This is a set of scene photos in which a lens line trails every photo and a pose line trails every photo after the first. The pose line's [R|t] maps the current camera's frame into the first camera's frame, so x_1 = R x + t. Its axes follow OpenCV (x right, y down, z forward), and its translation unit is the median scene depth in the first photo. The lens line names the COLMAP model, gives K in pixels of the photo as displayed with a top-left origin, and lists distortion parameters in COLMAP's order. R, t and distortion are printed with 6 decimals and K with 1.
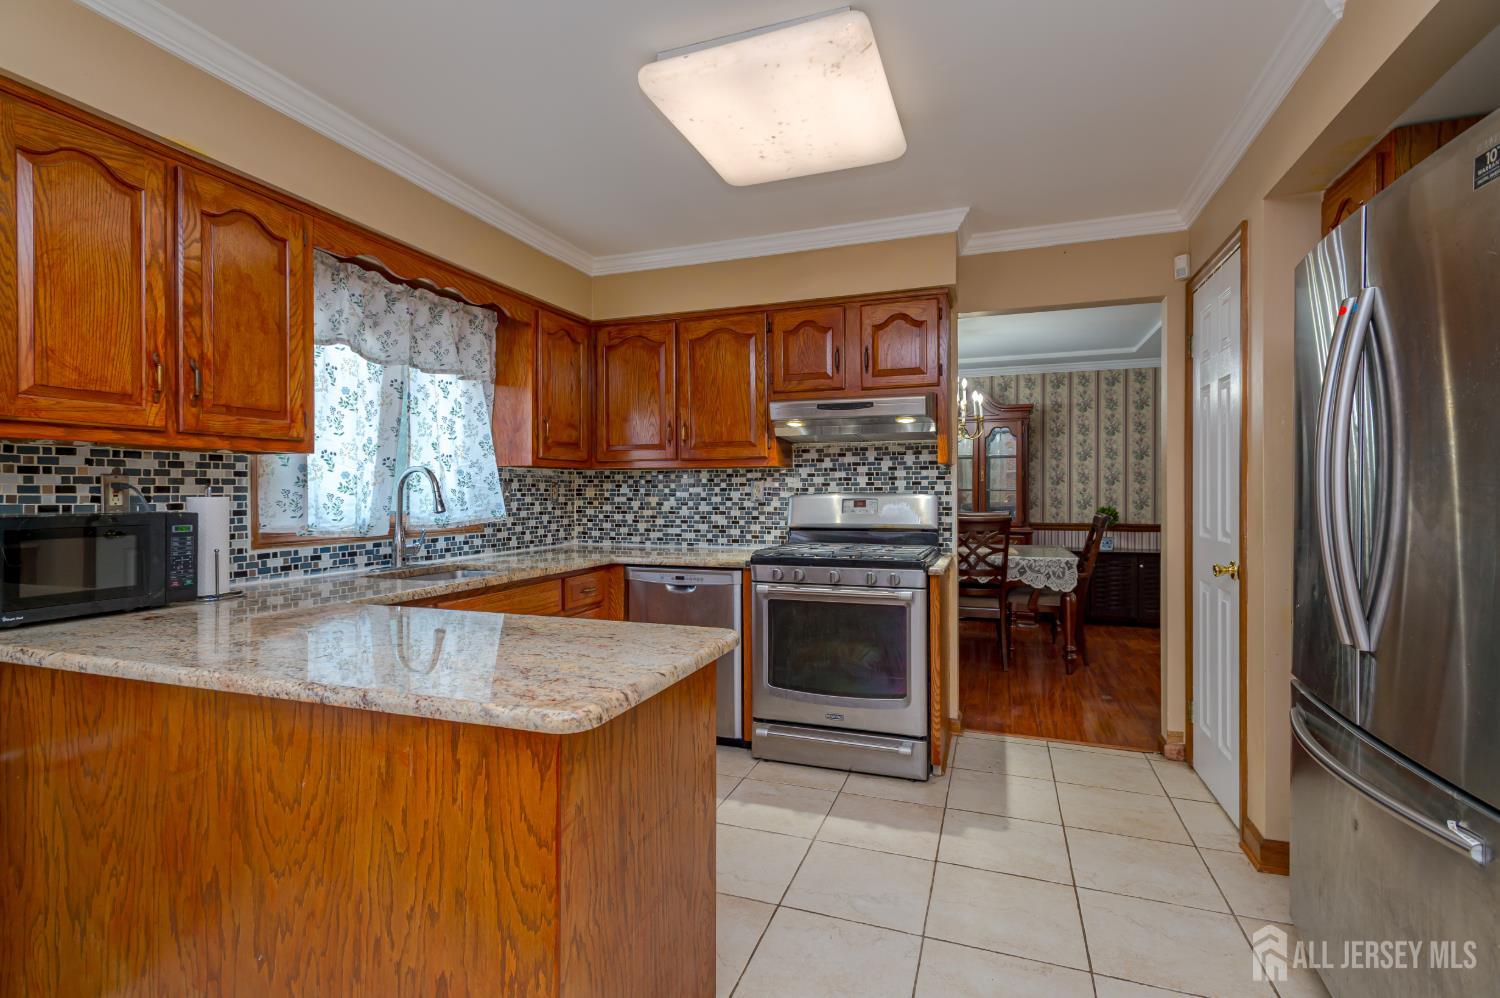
lens RADIAL K [[709.6, 0, 746.9], [0, 709.6, 496.7], [0, 0, 1]] dist [0.012550, -0.000064]
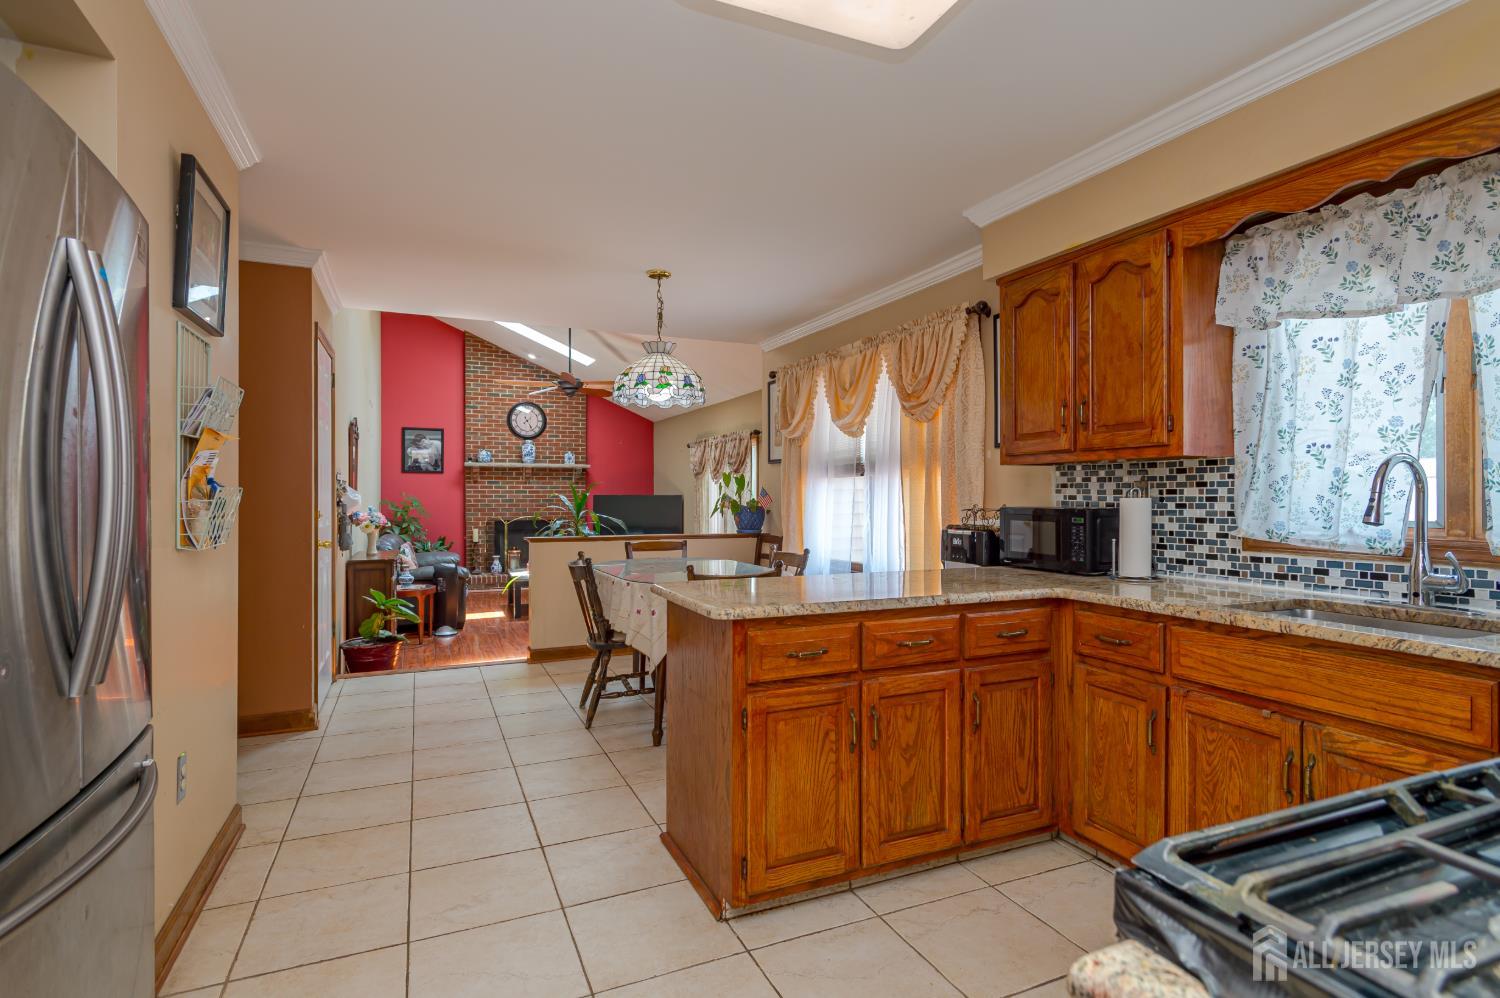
lens RADIAL K [[756.0, 0, 749.3], [0, 756.0, 498.1], [0, 0, 1]] dist [-0.001162, 0.000193]
pose [[-0.721992, 0.005422, -0.691881, 0.384393], [-0.002591, 0.999941, 0.010541, -0.006901], [0.691897, 0.009403, -0.721935, 0.904727]]
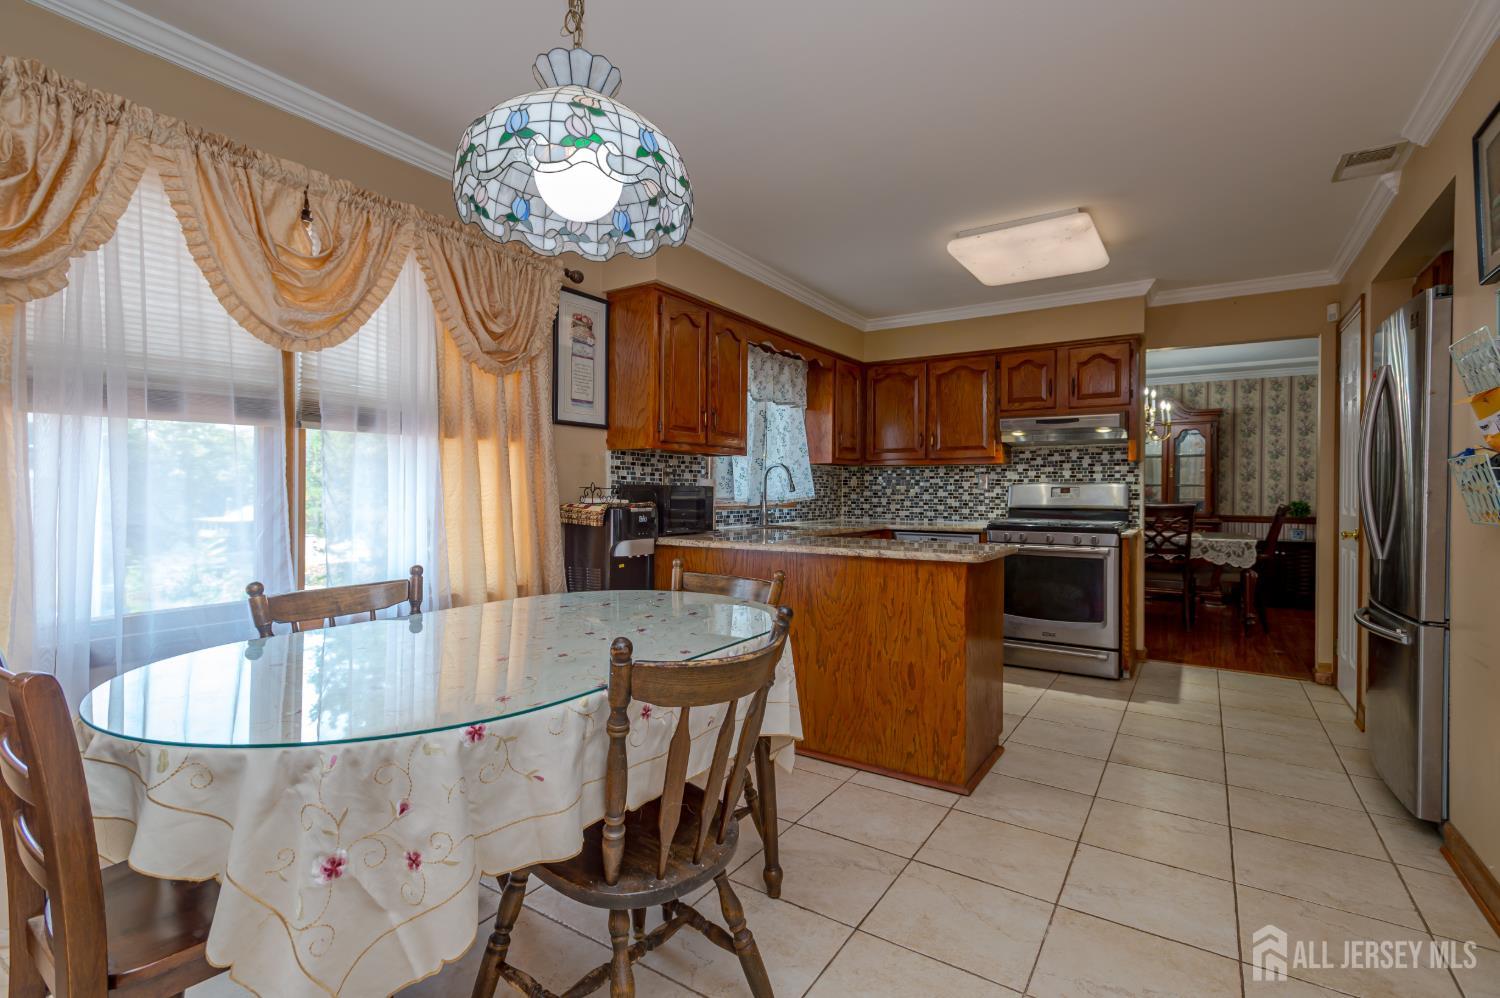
lens RADIAL K [[709.6, 0, 743.3], [0, 709.6, 495.1], [0, 0, 1]] dist [0.012550, -0.000064]
pose [[0.973242, 0.009200, -0.229599, -0.136563], [-0.009570, 0.999954, -0.000500, 0.026185], [0.229584, 0.002684, 0.973285, -0.501001]]
